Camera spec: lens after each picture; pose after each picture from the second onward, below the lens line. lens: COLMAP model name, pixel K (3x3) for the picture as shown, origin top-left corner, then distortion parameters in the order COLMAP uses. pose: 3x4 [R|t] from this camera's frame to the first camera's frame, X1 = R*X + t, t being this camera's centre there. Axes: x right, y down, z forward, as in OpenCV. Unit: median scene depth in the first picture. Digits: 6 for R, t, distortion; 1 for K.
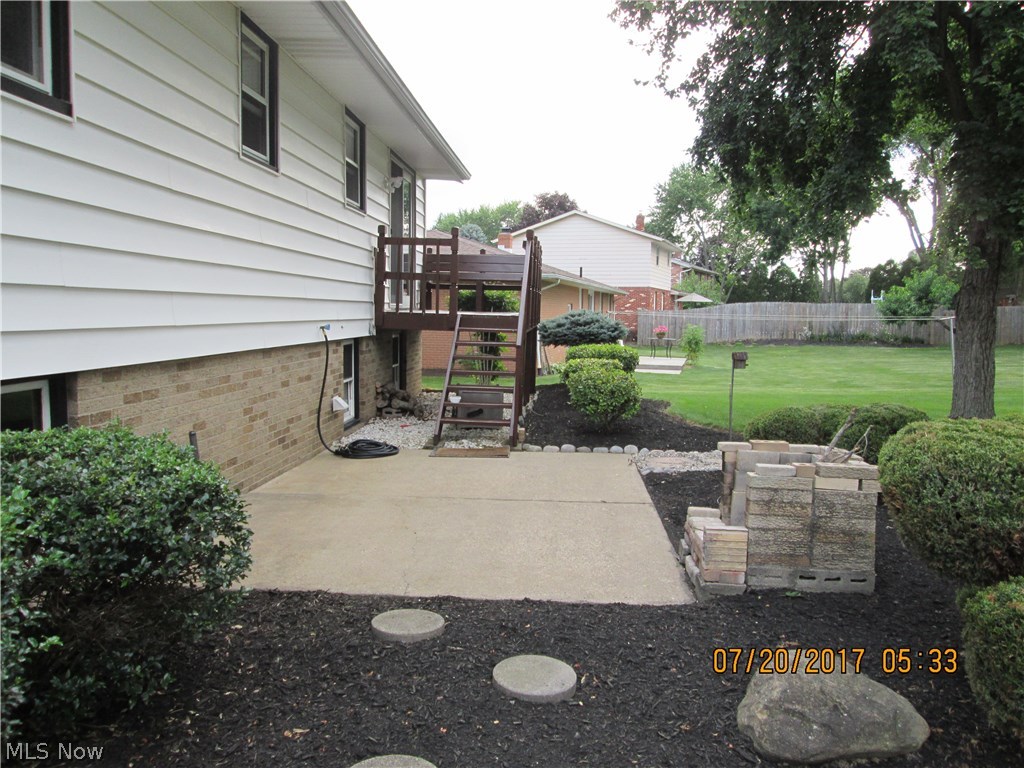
lens RADIAL K [[850.6, 0, 512.2], [0, 850.6, 383.7], [0, 0, 1]] dist [-0.012751, -0.001820]
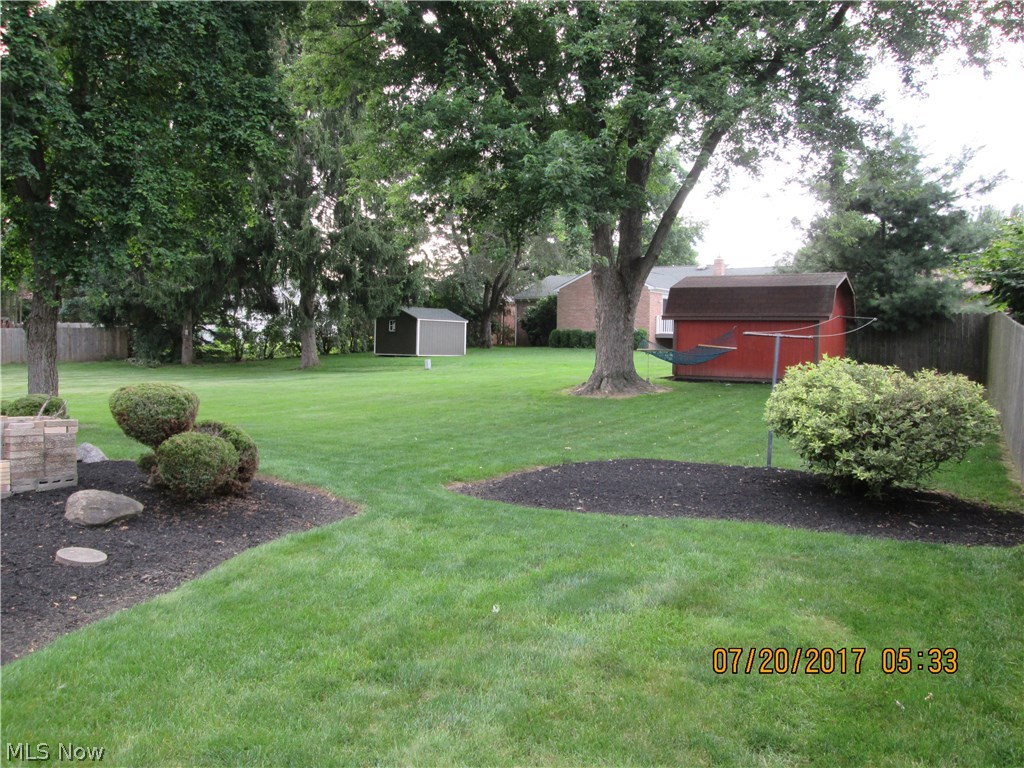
lens RADIAL K [[850.6, 0, 512.1], [0, 850.6, 385.3], [0, 0, 1]] dist [-0.012751, -0.001820]
pose [[0.462084, -0.042460, 0.885819, -0.804075], [0.062317, 0.997939, 0.015327, 0.053169], [-0.884644, 0.048120, 0.463778, -0.765128]]
